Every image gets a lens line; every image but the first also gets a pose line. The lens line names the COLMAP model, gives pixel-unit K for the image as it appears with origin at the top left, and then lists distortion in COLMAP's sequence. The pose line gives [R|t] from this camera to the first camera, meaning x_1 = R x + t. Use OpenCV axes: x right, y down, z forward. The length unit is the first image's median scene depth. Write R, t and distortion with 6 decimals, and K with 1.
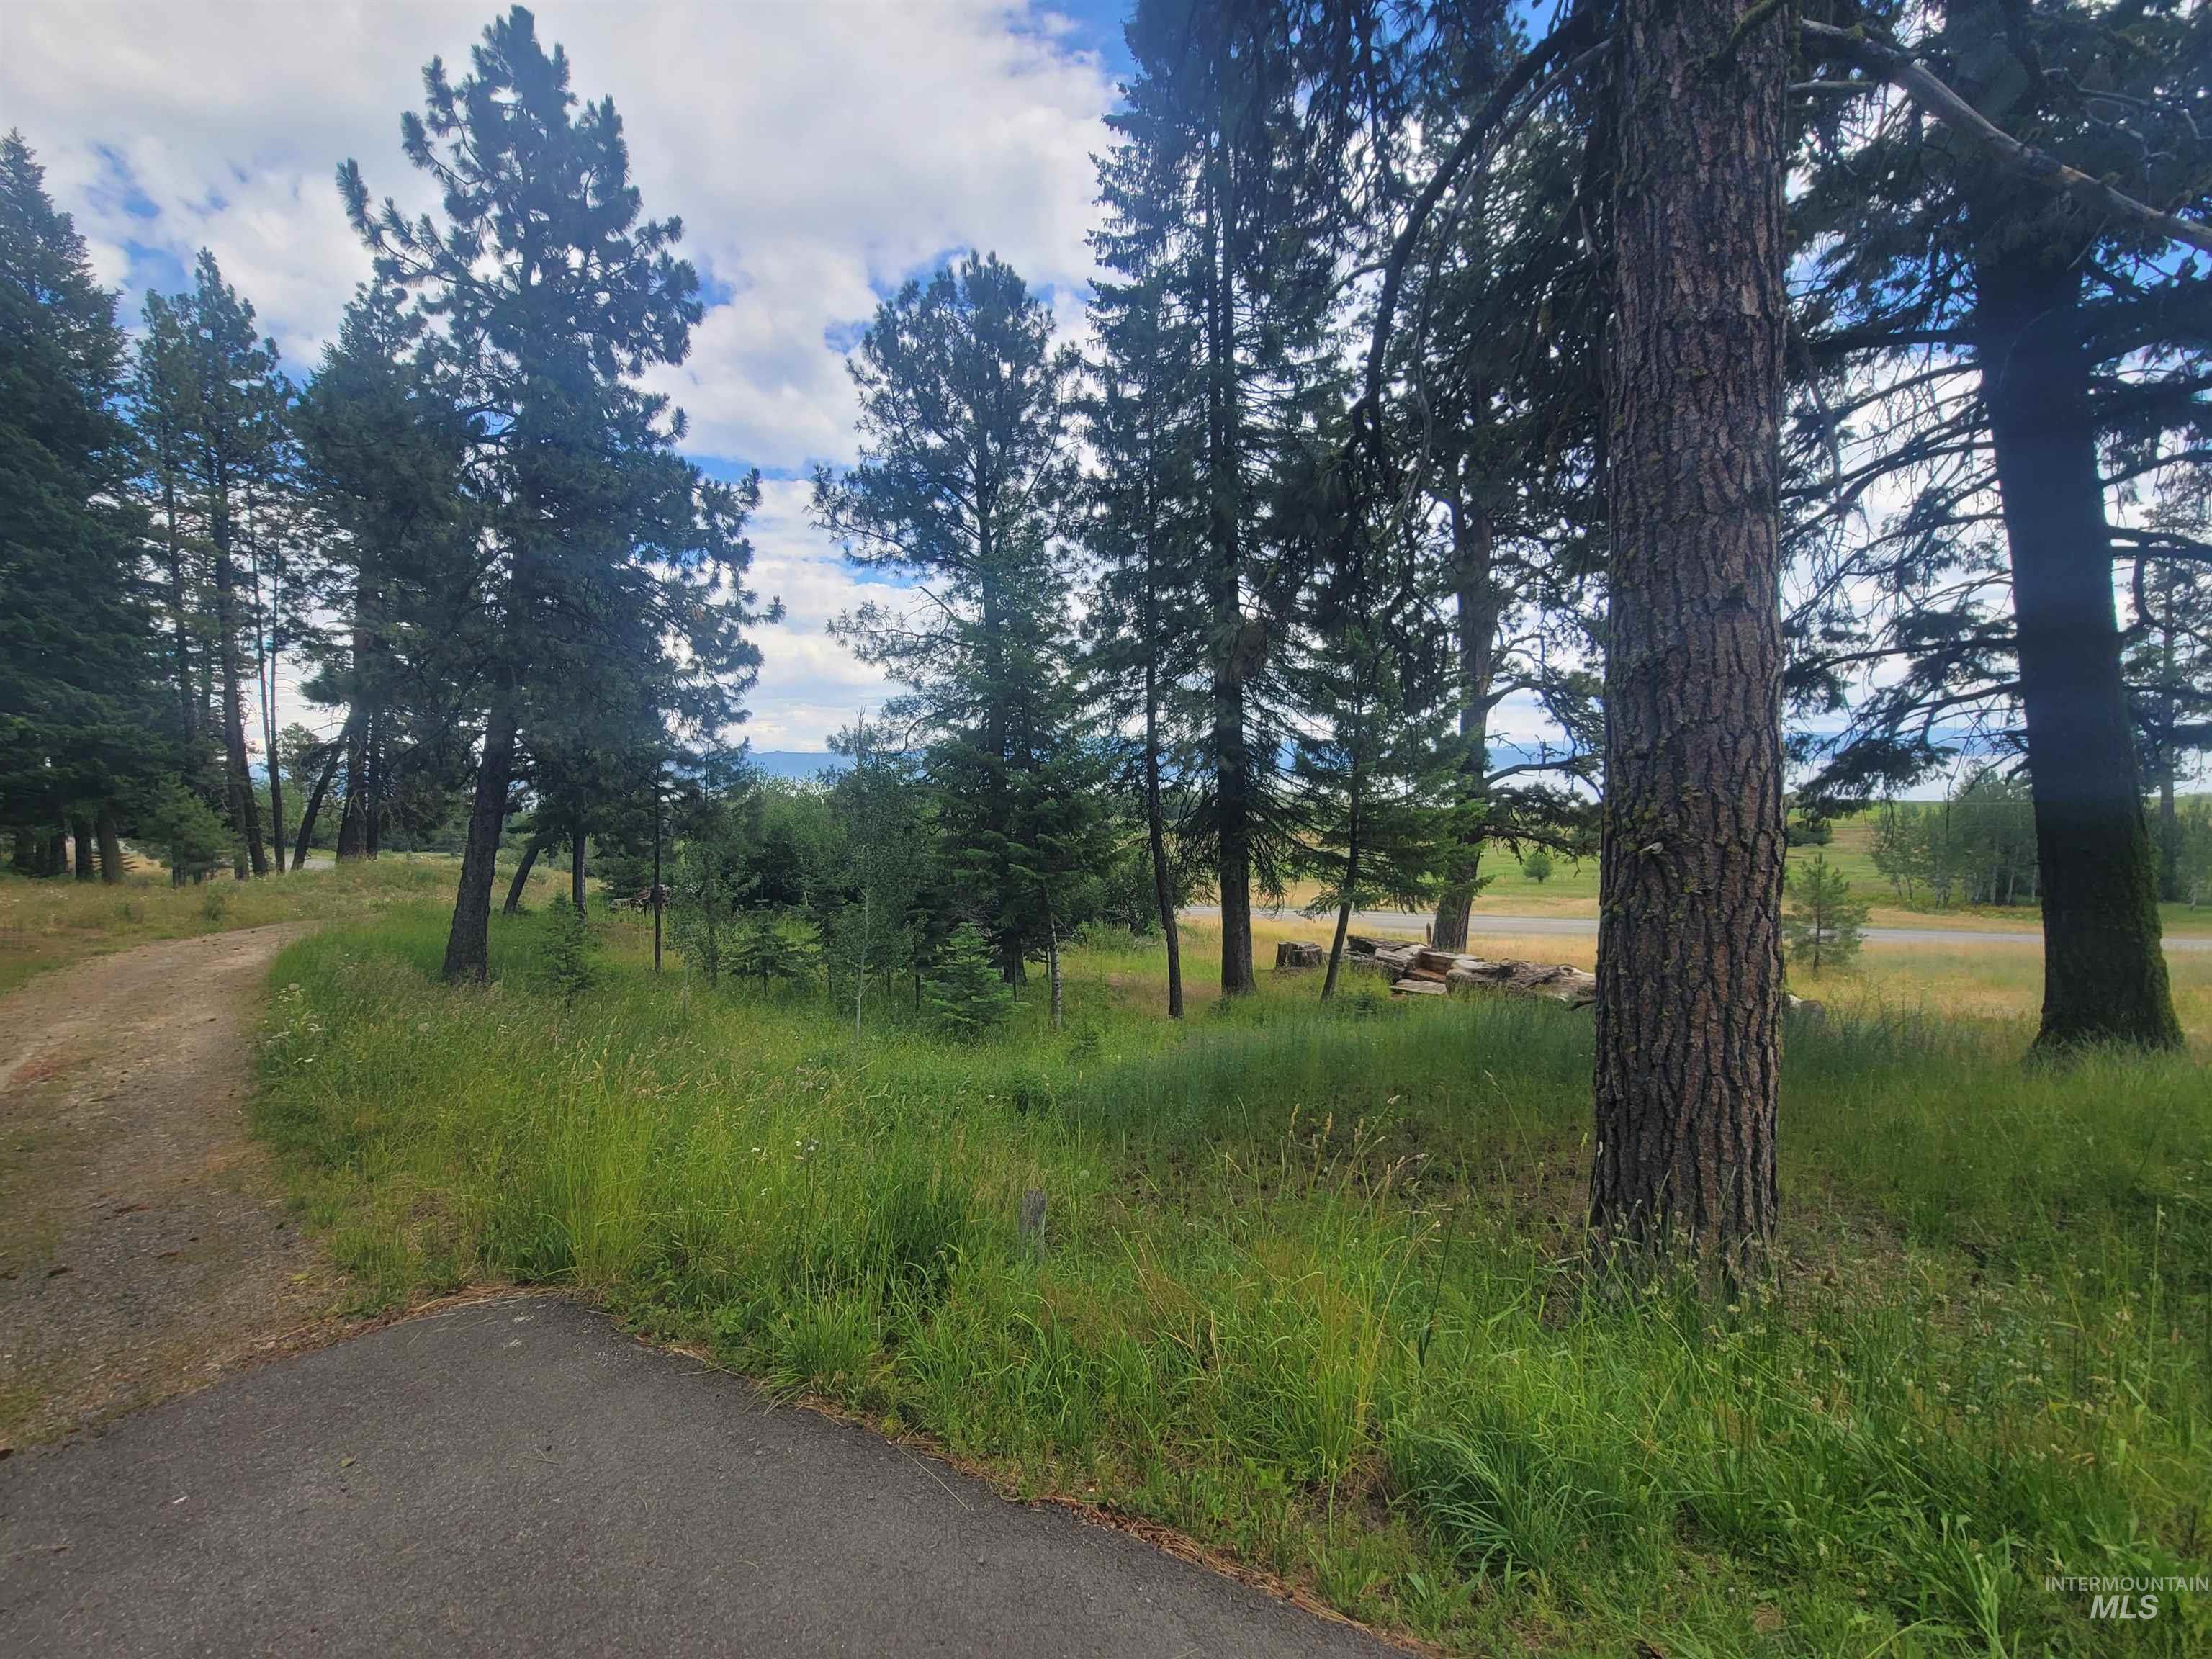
lens RADIAL K [[895.7, 0, 1101.0], [0, 895.7, 830.5], [0, 0, 1]] dist [-0.008231, 0.004607]
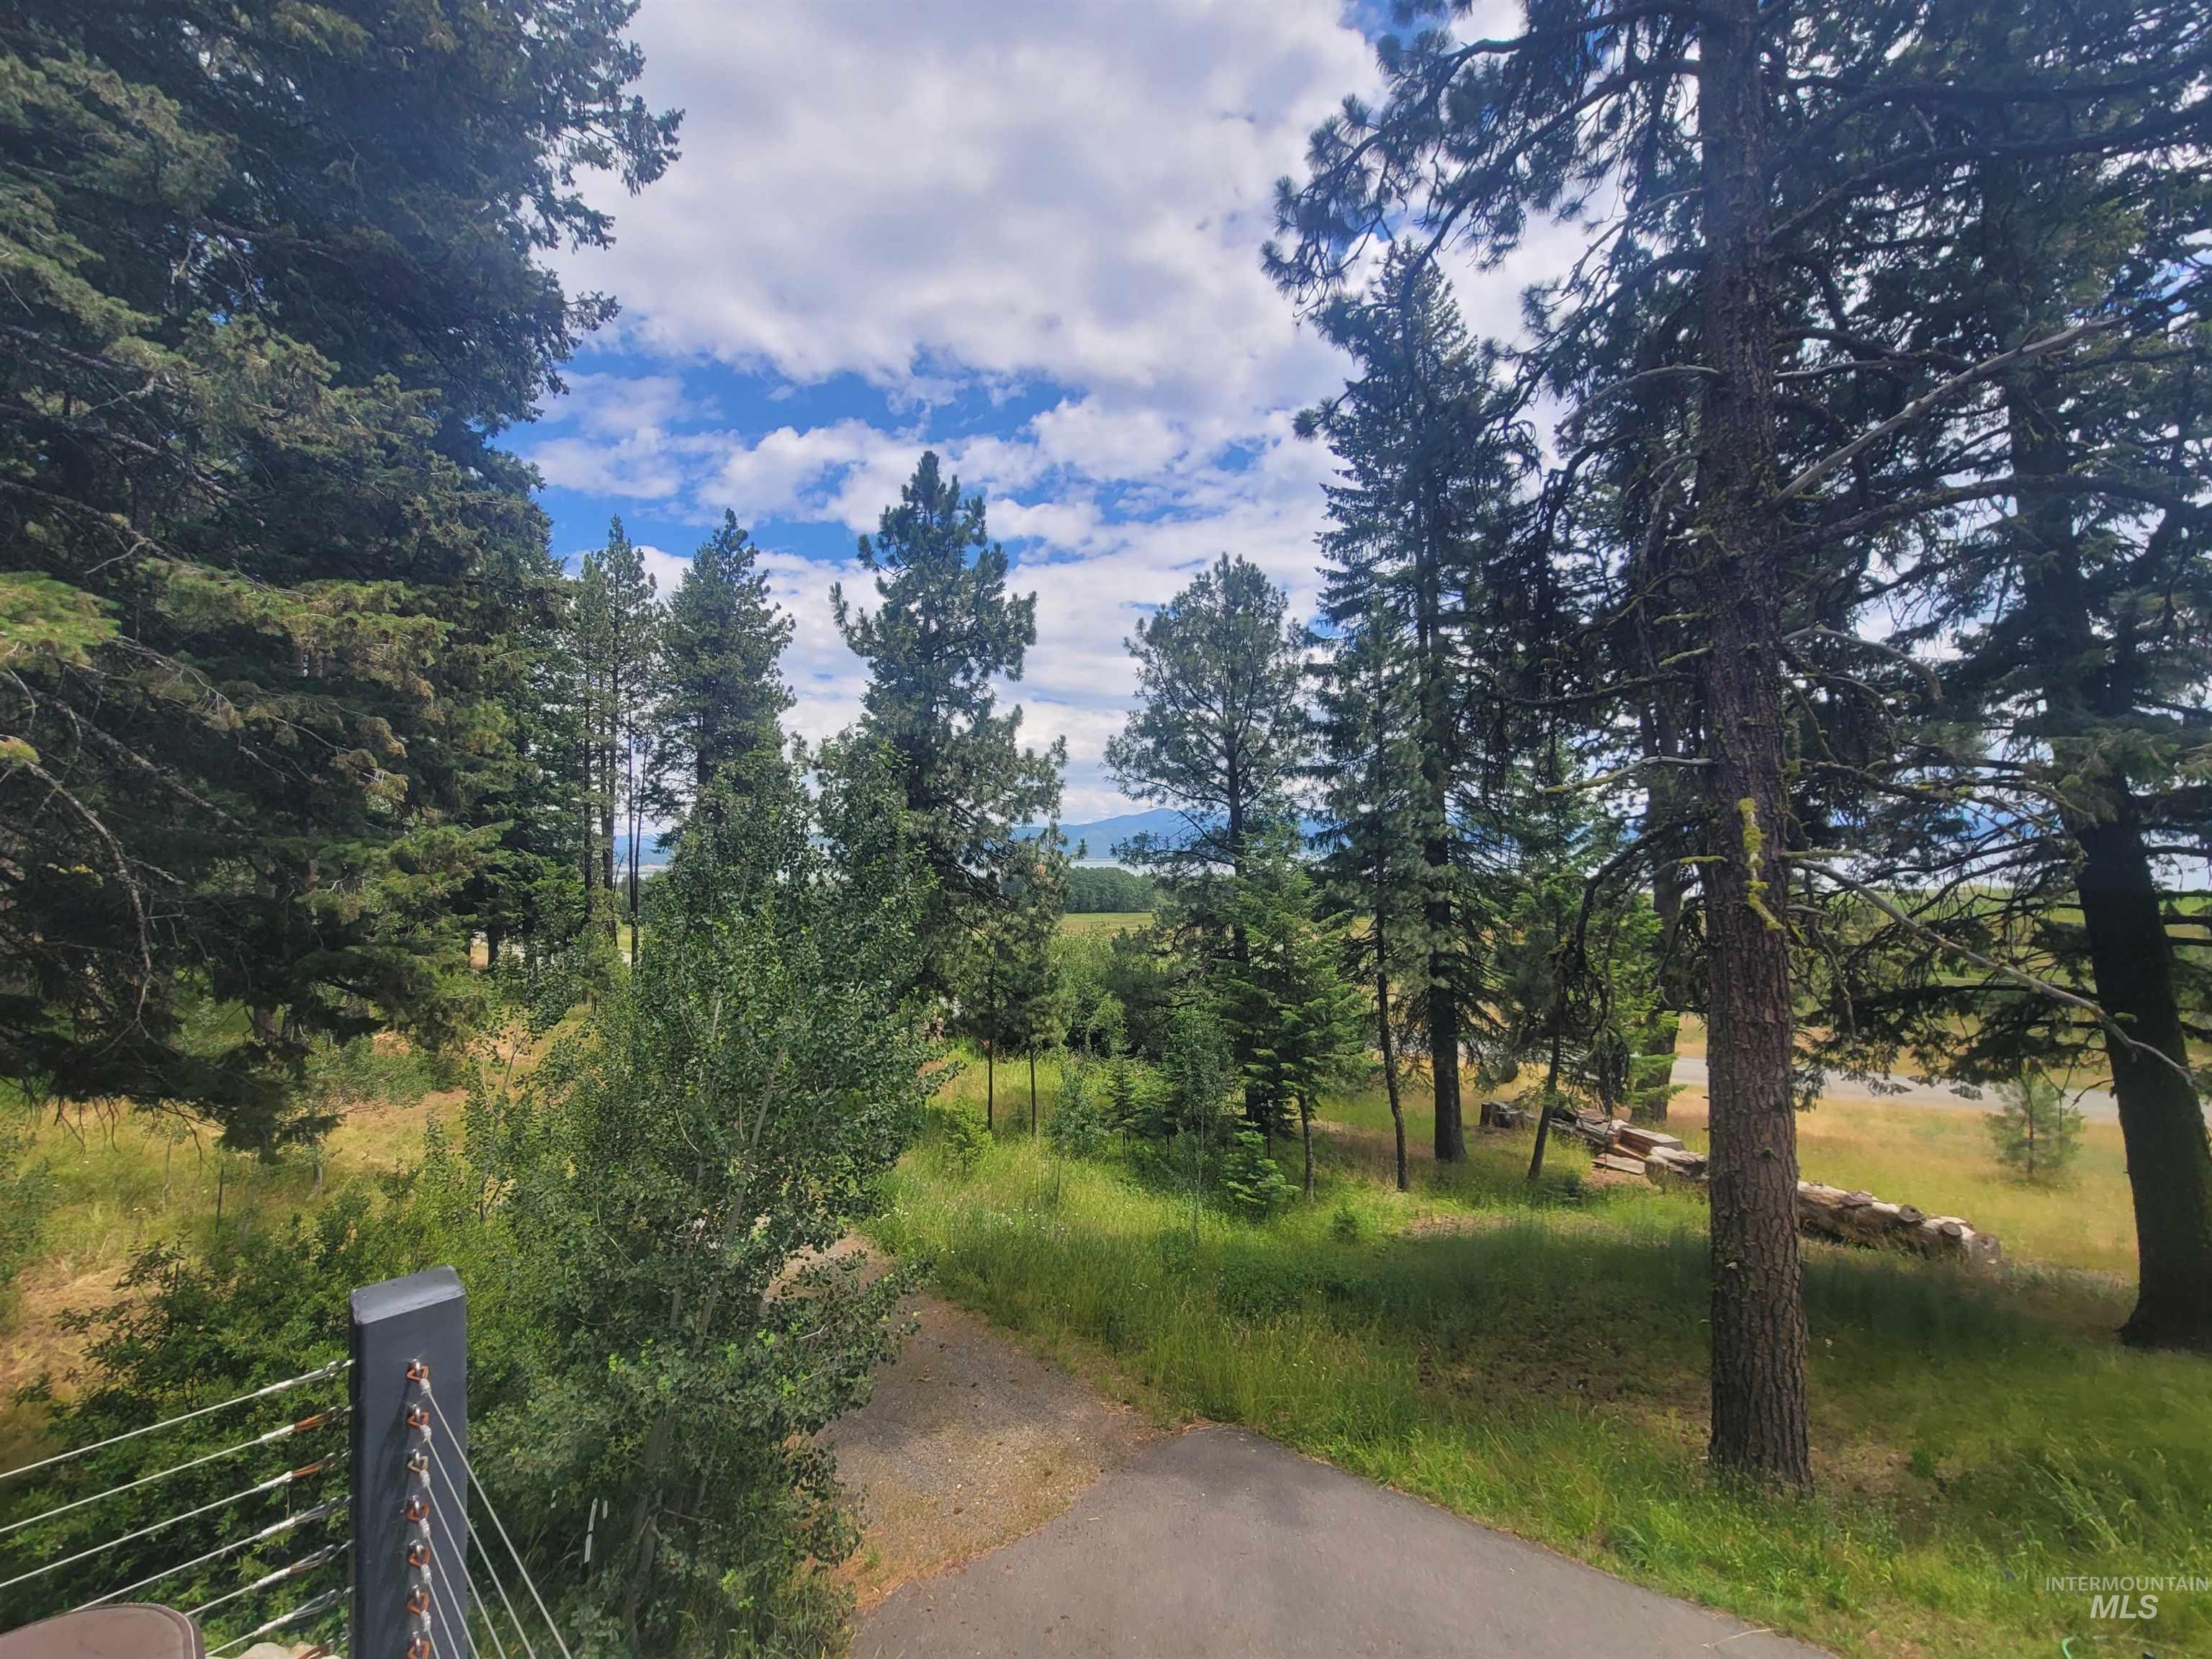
lens RADIAL K [[895.7, 0, 1103.3], [0, 895.7, 833.9], [0, 0, 1]] dist [-0.008231, 0.004607]
pose [[0.984034, -0.000313, -0.177983, -0.083994], [-0.013727, 0.996886, -0.077646, -0.143428], [0.177453, 0.078849, 0.980965, -0.251466]]
